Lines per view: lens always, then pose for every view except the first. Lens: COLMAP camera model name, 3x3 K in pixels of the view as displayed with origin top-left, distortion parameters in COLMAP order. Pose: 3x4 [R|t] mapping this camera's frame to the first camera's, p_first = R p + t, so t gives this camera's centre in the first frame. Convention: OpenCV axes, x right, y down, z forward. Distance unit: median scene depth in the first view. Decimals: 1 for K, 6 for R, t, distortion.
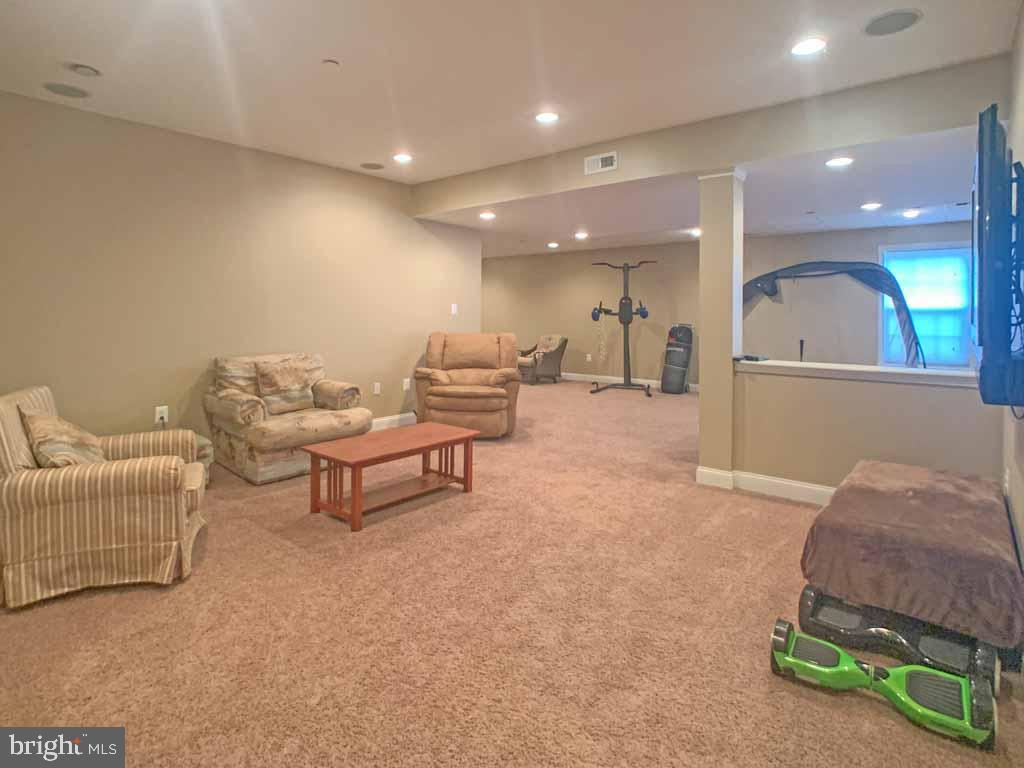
lens RADIAL K [[542.2, 0, 511.5], [0, 542.2, 369.3], [0, 0, 1]] dist [-0.006092, 0.000430]
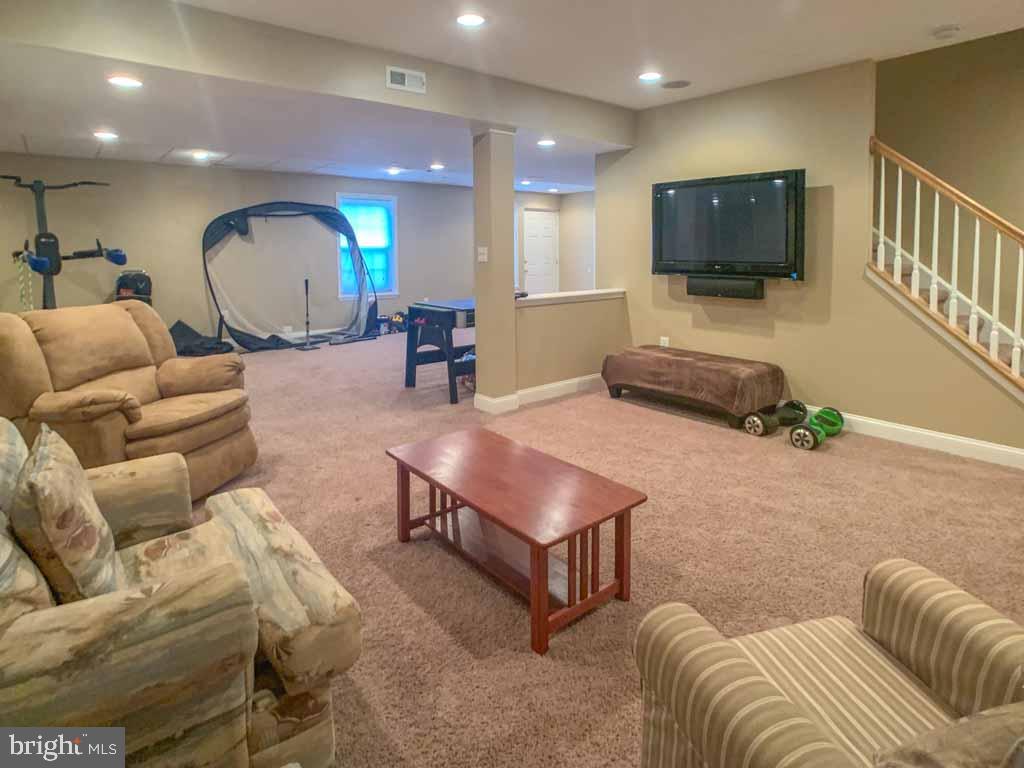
lens RADIAL K [[542.2, 0, 511.5], [0, 542.2, 369.3], [0, 0, 1]] dist [-0.006092, 0.000430]
pose [[0.188477, -0.225729, 0.955784, -0.414995], [0.113166, 0.971735, 0.207181, -0.055699], [-0.975536, 0.069113, 0.208695, 0.399758]]
